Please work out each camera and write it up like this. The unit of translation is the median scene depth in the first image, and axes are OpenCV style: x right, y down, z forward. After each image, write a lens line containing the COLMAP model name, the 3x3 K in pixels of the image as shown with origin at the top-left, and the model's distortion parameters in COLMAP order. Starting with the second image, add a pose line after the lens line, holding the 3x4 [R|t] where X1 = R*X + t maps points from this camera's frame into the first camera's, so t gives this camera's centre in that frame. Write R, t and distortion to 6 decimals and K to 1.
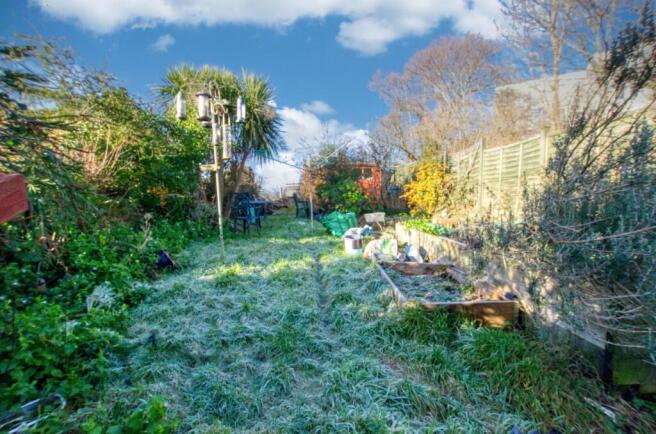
lens RADIAL K [[285.0, 0, 331.0], [0, 285.0, 217.7], [0, 0, 1]] dist [-0.004132, -0.000256]
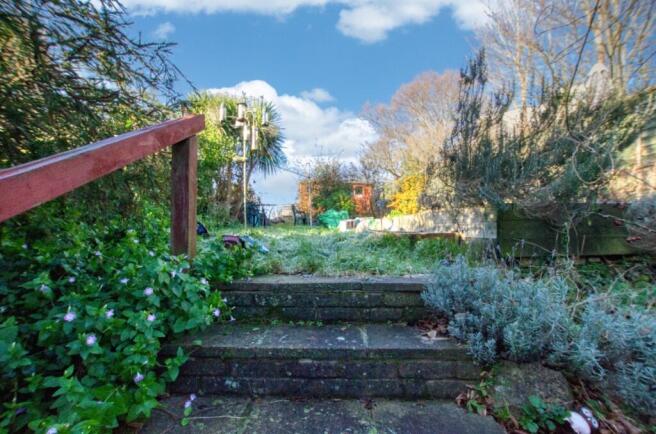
lens RADIAL K [[285.0, 0, 325.4], [0, 285.0, 216.3], [0, 0, 1]] dist [-0.004132, -0.000256]
pose [[0.999957, 0.002616, 0.008878, -0.010745], [-0.001710, 0.994920, -0.100649, 0.074178], [-0.009097, 0.100630, 0.994882, -0.101181]]
